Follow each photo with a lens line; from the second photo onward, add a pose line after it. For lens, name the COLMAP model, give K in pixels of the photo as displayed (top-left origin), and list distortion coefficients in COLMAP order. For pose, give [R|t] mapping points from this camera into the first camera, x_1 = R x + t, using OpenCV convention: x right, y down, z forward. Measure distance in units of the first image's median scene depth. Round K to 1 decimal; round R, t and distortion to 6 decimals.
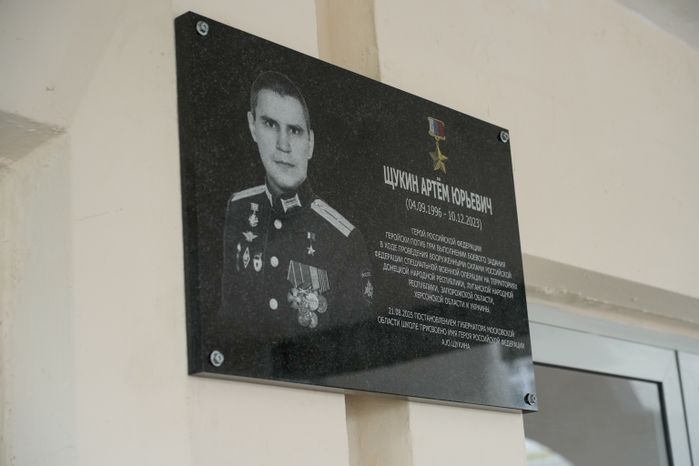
lens RADIAL K [[1406.4, 0, 349.7], [0, 1406.4, 233.4], [0, 0, 1]] dist [-0.015079, 0.000000]
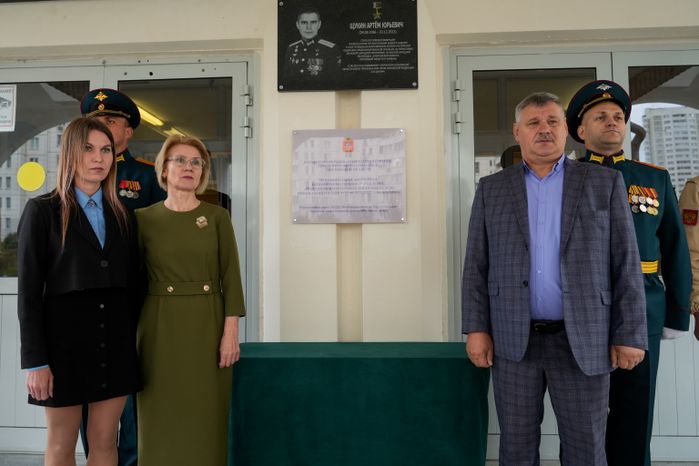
lens RADIAL K [[555.6, 0, 337.4], [0, 555.6, 221.8], [0, 0, 1]] dist [-0.026569, 0.010149]
pose [[0.584813, 0.052483, -0.809468, 1.218811], [0.176961, 0.965614, 0.190456, 0.170302], [0.791630, -0.254625, 0.555417, 0.098470]]
